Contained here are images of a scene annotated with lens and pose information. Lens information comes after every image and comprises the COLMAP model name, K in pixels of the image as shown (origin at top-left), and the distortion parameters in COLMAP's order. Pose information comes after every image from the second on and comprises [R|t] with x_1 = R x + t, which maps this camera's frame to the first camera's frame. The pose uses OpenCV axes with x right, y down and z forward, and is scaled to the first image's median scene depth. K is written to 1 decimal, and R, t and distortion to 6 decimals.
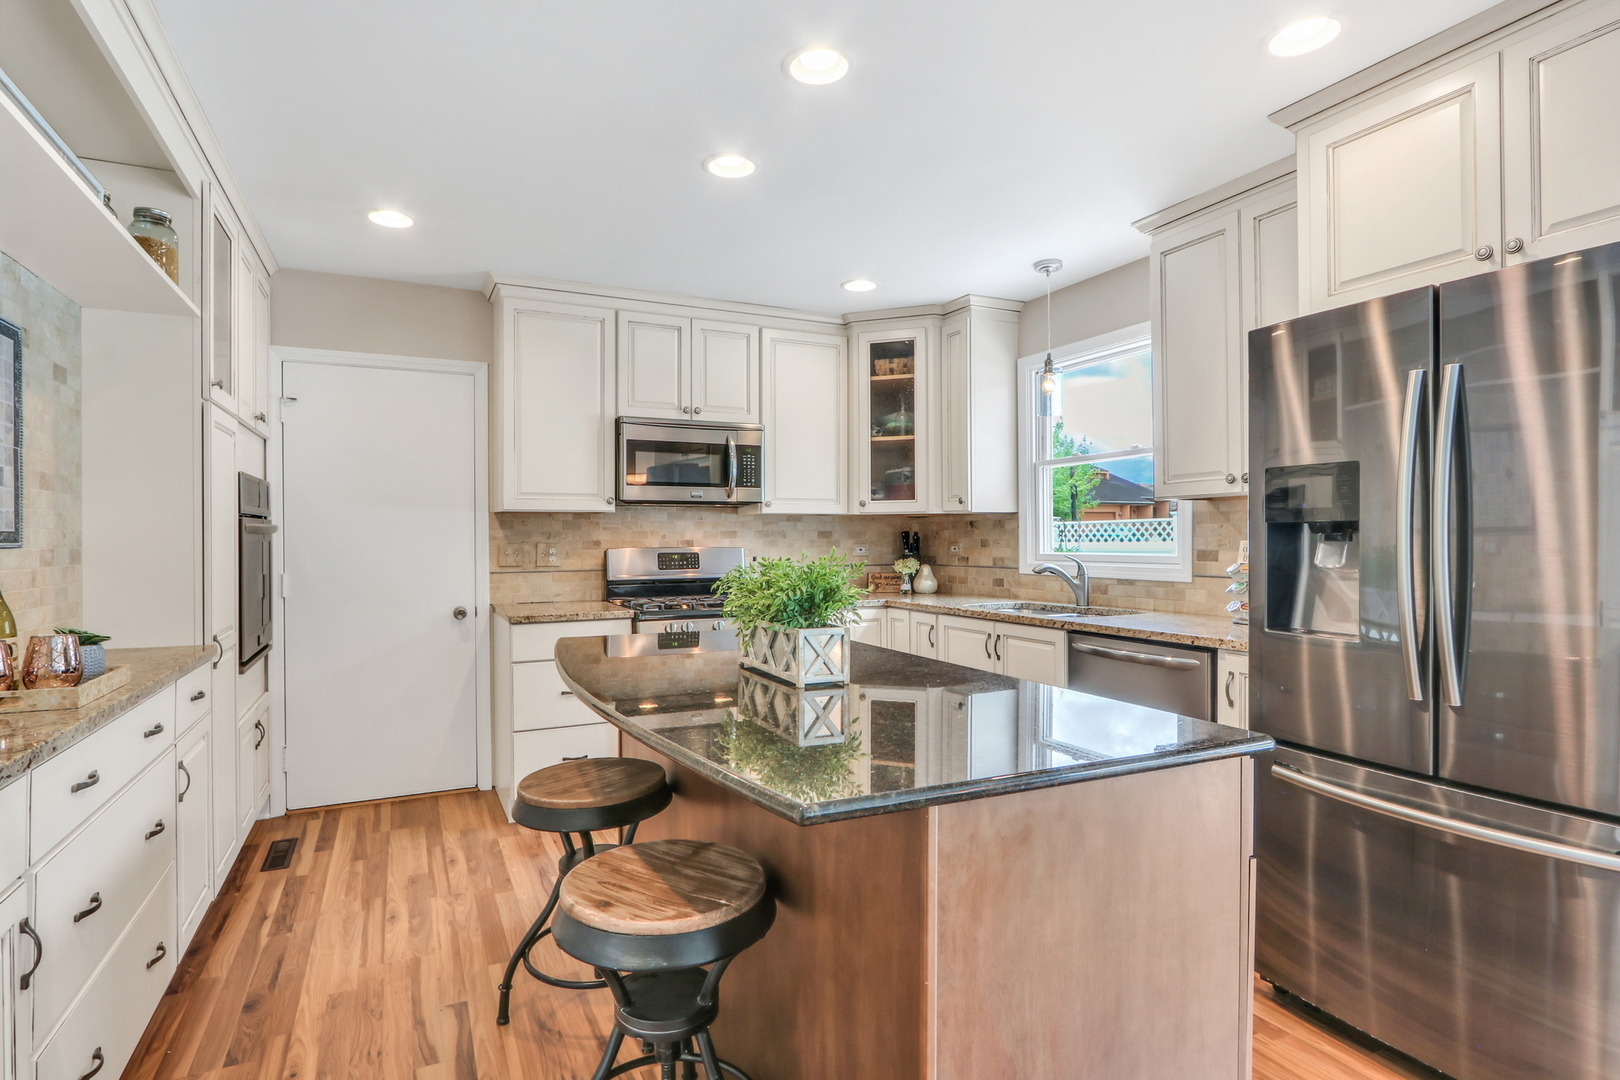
lens RADIAL K [[817.1, 0, 784.2], [0, 817.1, 541.3], [0, 0, 1]] dist [-0.008976, 0.001040]
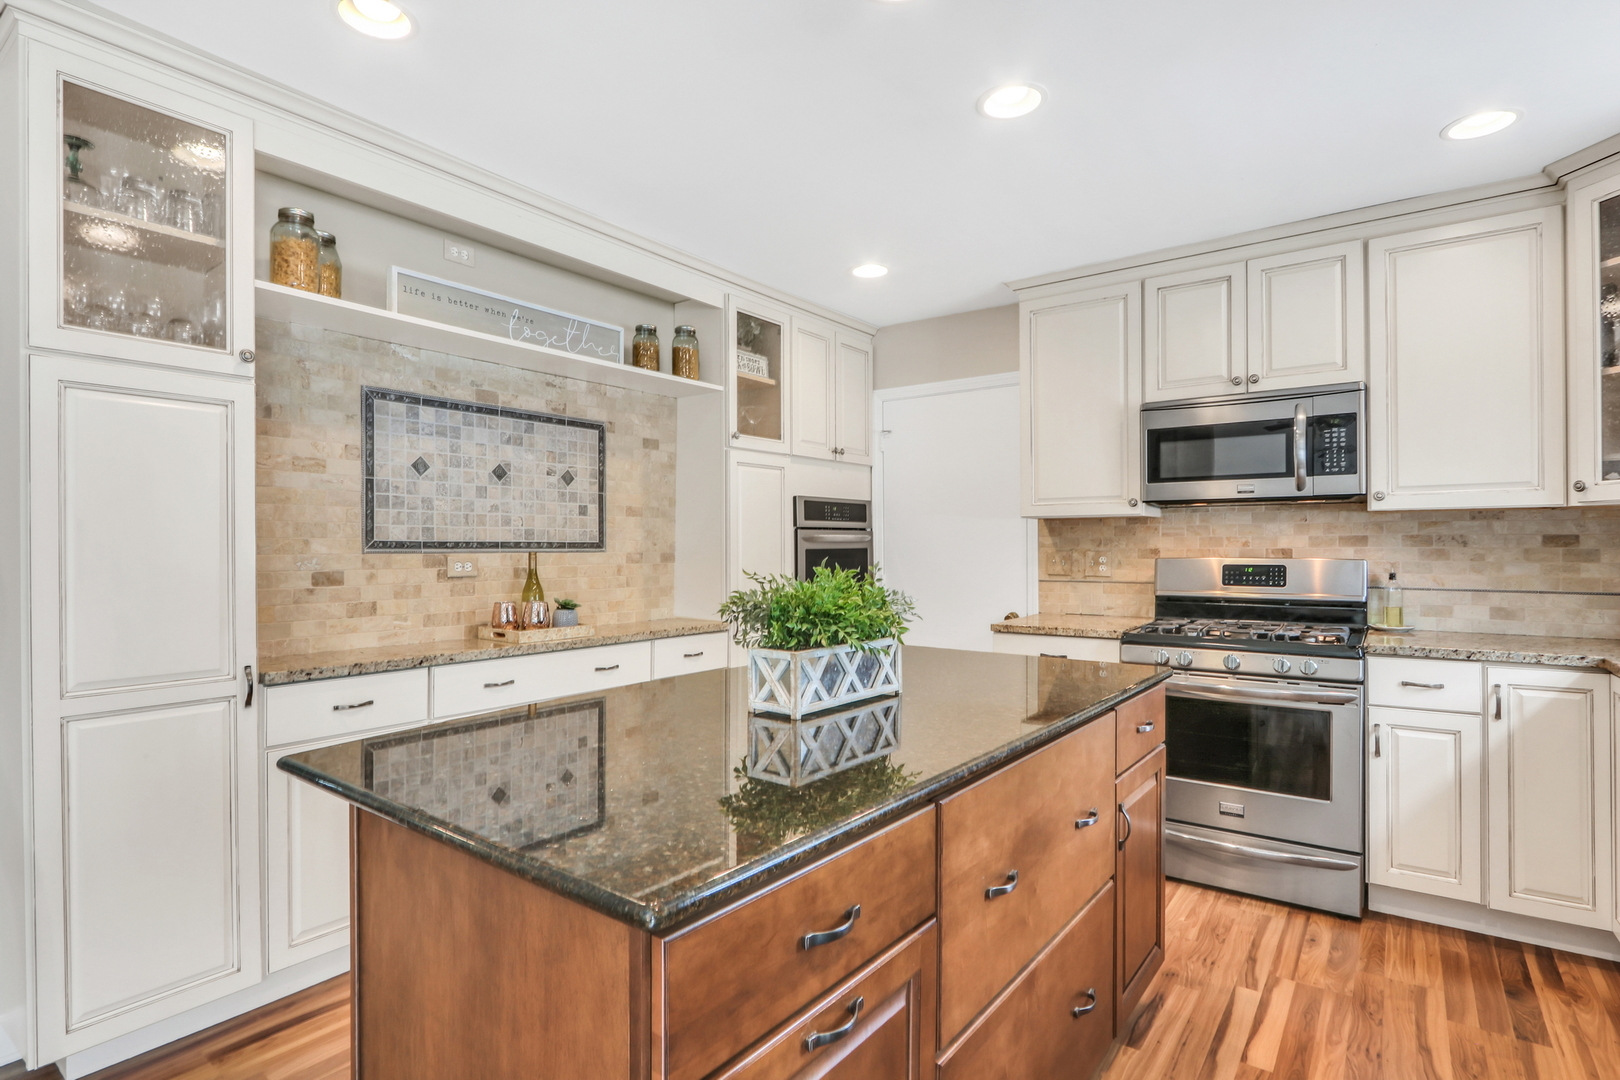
lens RADIAL K [[818.7, 0, 786.7], [0, 818.7, 546.9], [0, 0, 1]] dist [-0.013136, 0.001329]
pose [[0.464484, 0.003219, -0.885575, 0.365818], [-0.003301, 0.999993, 0.001903, -0.003185], [0.885575, 0.002039, 0.464492, 0.263026]]
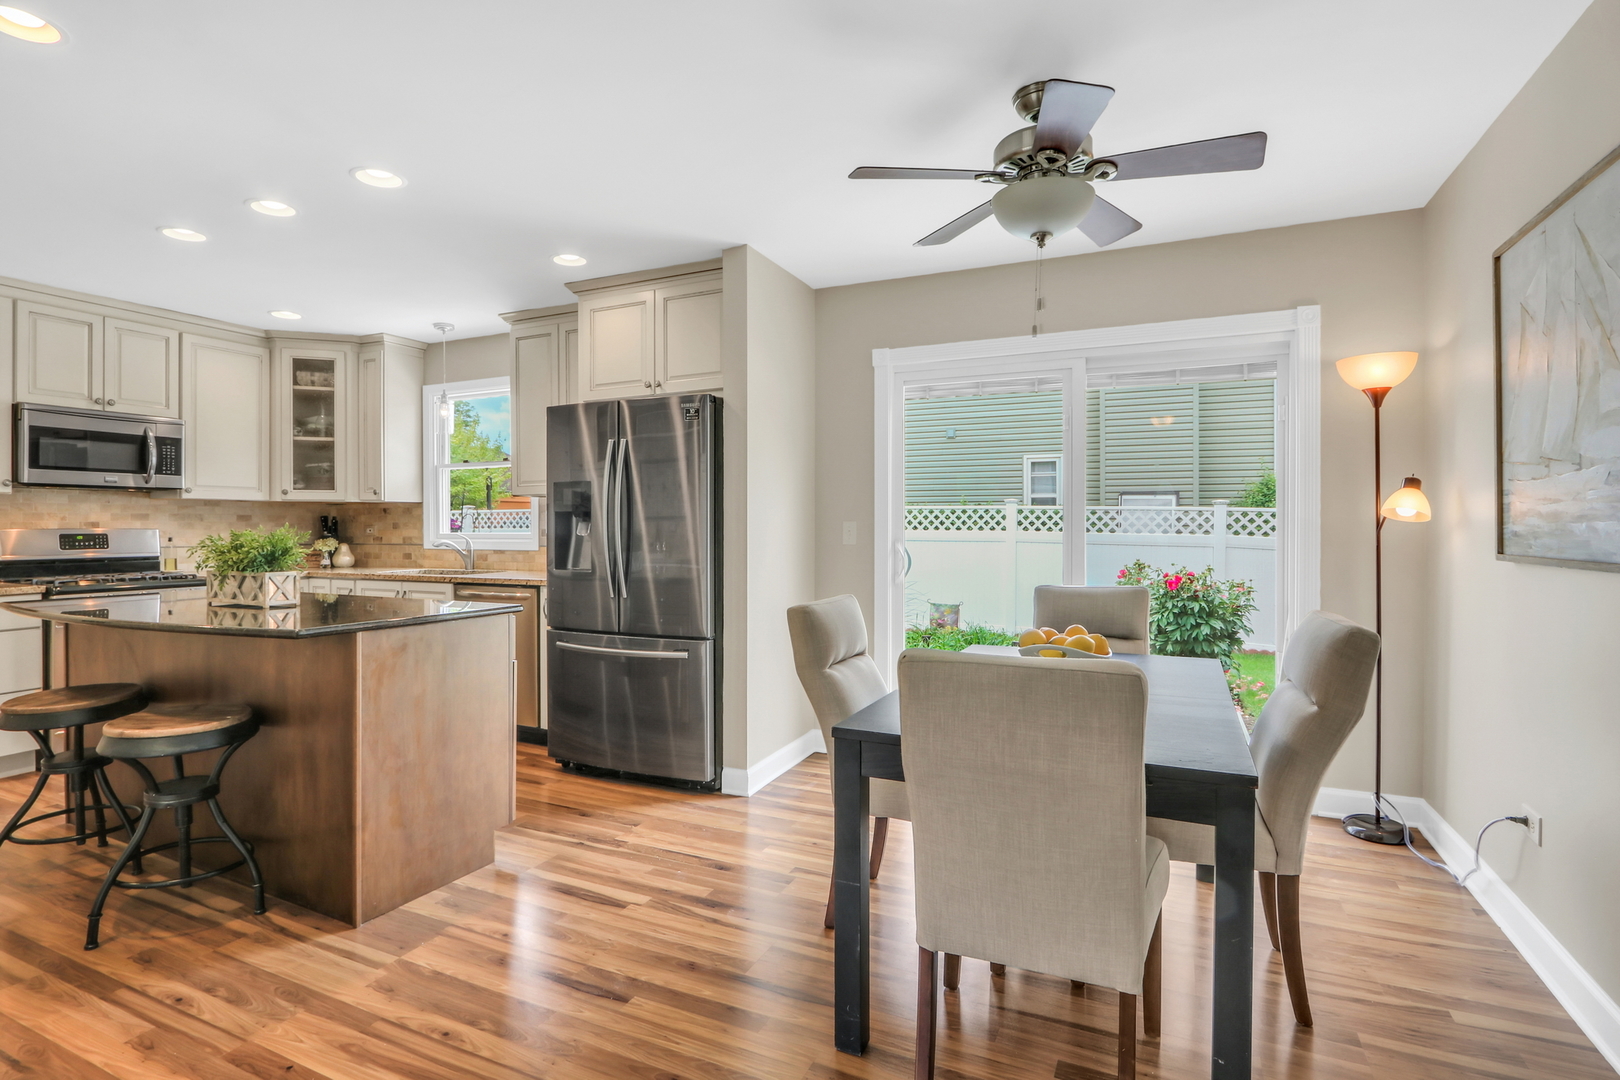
lens RADIAL K [[801.5, 0, 790.9], [0, 801.5, 530.8], [0, 0, 1]] dist [-0.018312, 0.000349]
pose [[0.770847, -0.000966, 0.637019, -0.079247], [0.000088, 0.999999, 0.001409, 0.009413], [-0.637020, -0.001030, 0.770846, -0.385223]]
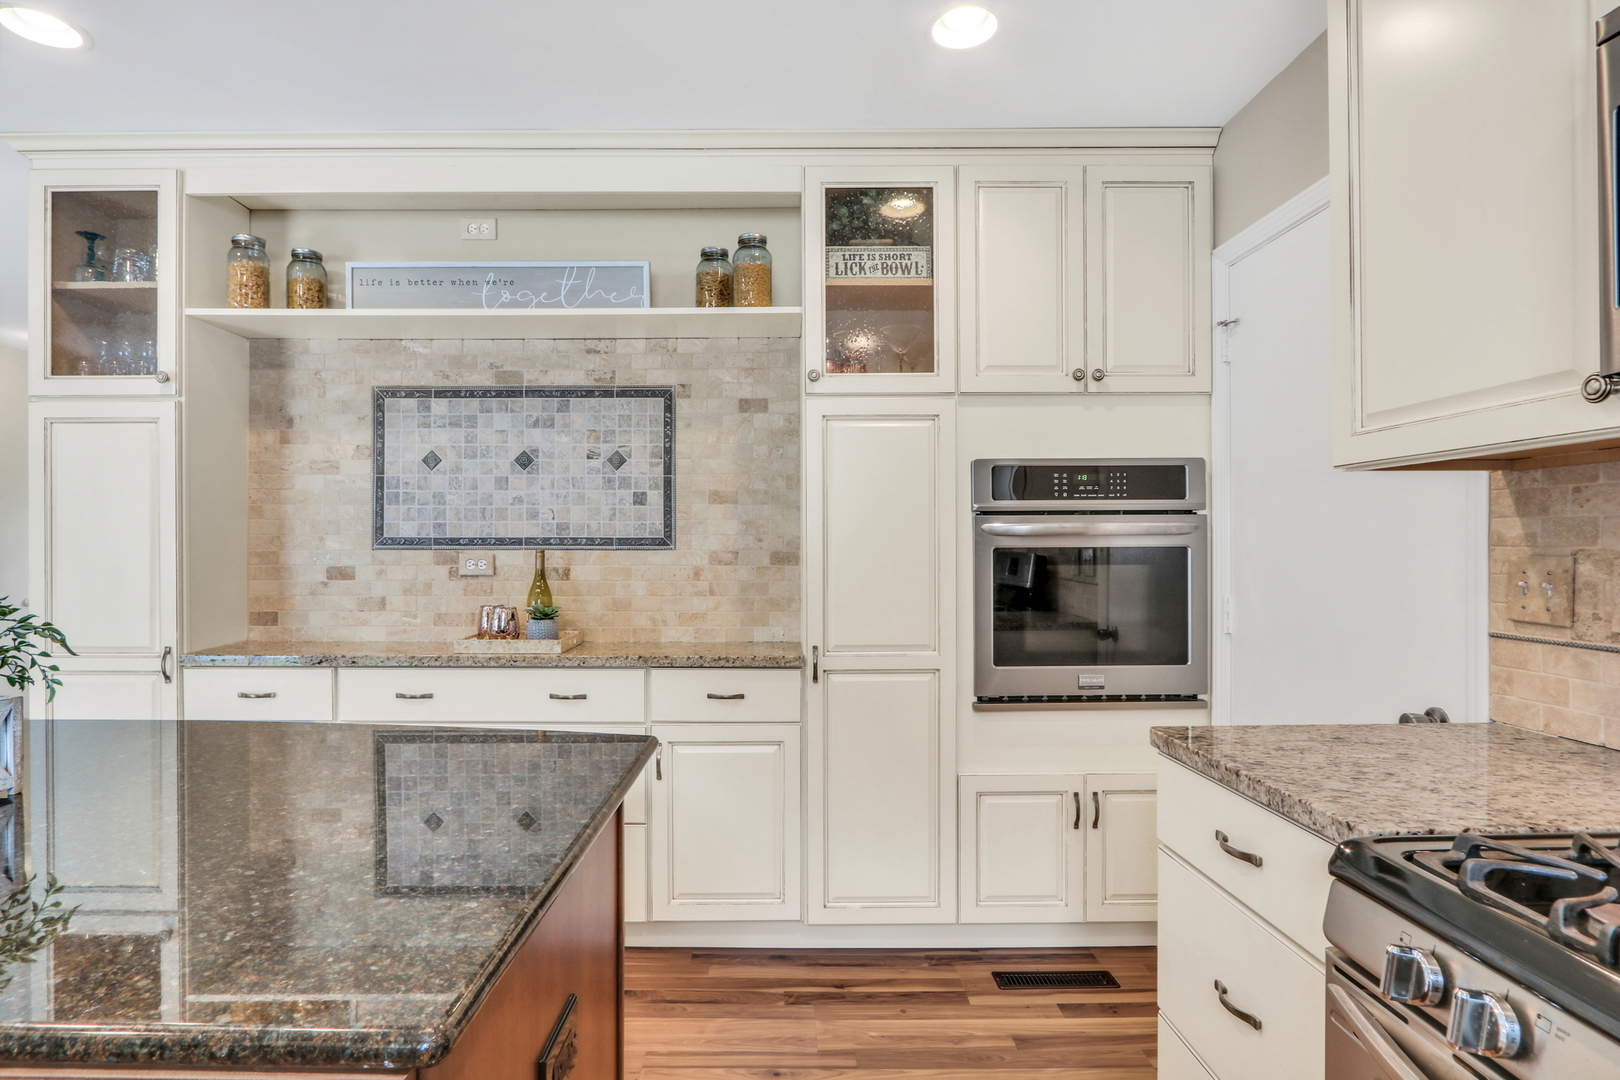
lens RADIAL K [[818.7, 0, 786.7], [0, 818.7, 546.9], [0, 0, 1]] dist [-0.013136, 0.001329]
pose [[-0.418945, 0.007075, -0.907984, 0.103412], [-0.001208, 0.999964, 0.008349, -0.003920], [0.908011, 0.004595, -0.418922, 0.844674]]
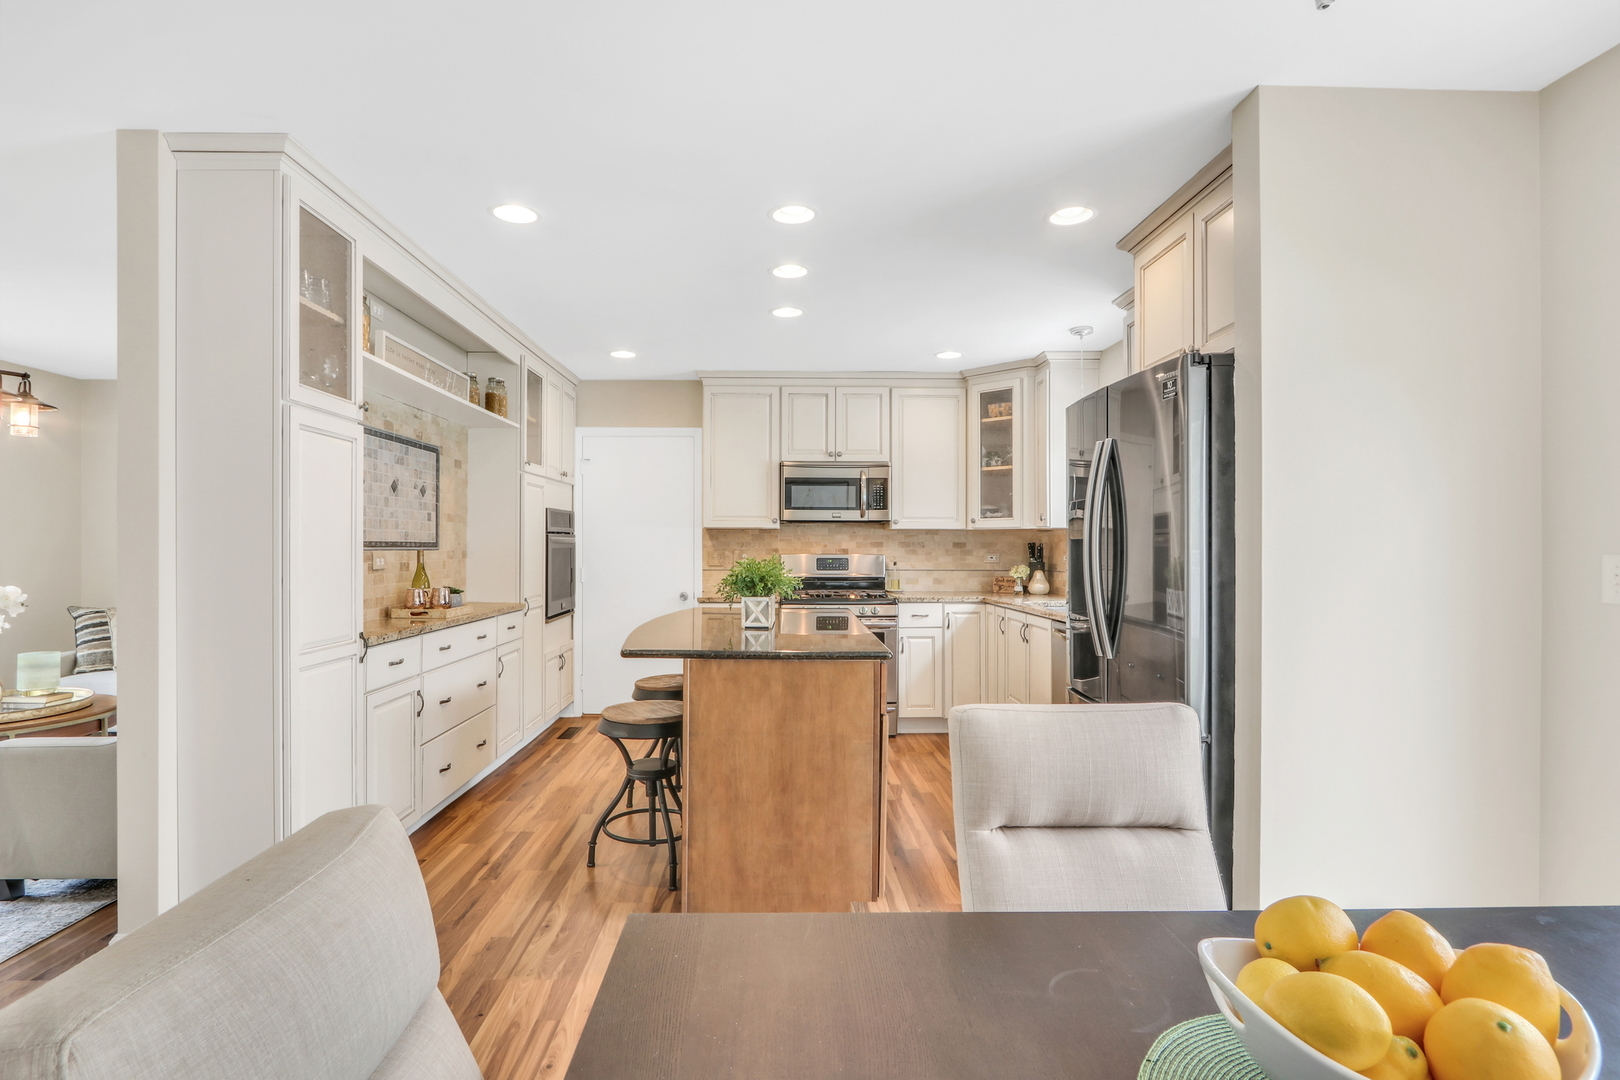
lens RADIAL K [[818.7, 0, 786.7], [0, 818.7, 546.9], [0, 0, 1]] dist [-0.013136, 0.001329]
pose [[0.912329, 0.006685, -0.409404, 0.375454], [-0.008017, 0.999967, -0.001538, -0.001949], [0.409380, 0.004685, 0.912352, -0.283658]]
